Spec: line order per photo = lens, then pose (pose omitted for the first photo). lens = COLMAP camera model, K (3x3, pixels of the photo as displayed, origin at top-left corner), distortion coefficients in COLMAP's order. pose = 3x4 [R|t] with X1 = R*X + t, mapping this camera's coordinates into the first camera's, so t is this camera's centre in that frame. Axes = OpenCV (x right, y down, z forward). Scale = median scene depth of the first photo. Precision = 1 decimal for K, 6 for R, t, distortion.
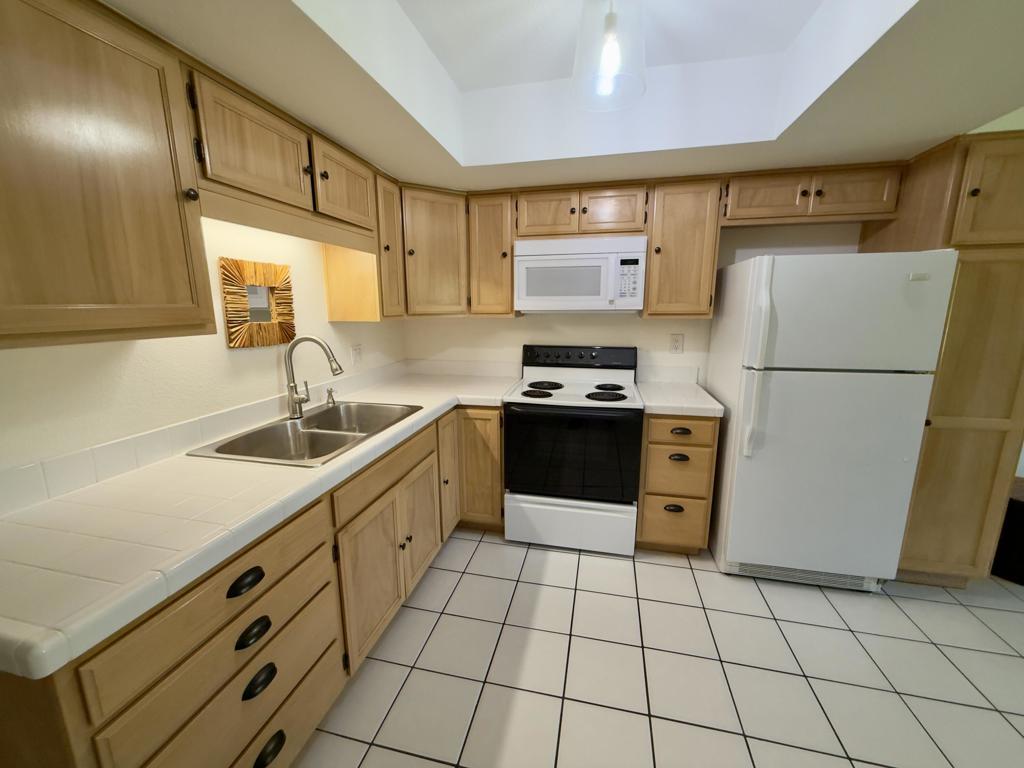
lens RADIAL K [[408.2, 0, 508.8], [0, 408.2, 383.7], [0, 0, 1]] dist [-0.000275, 0.000225]
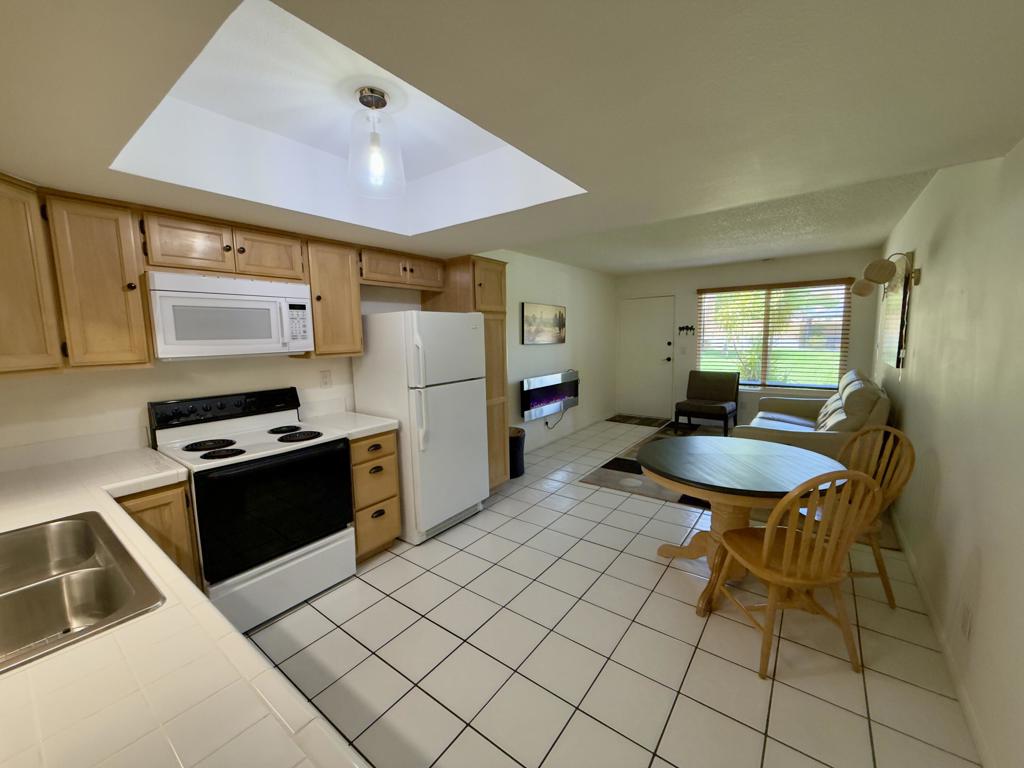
lens RADIAL K [[408.2, 0, 508.8], [0, 408.2, 383.7], [0, 0, 1]] dist [-0.000275, 0.000225]
pose [[0.403527, -0.113585, 0.907890, -0.471375], [0.194814, 0.980178, 0.036041, -0.034256], [-0.893988, 0.162326, 0.417656, 0.099412]]
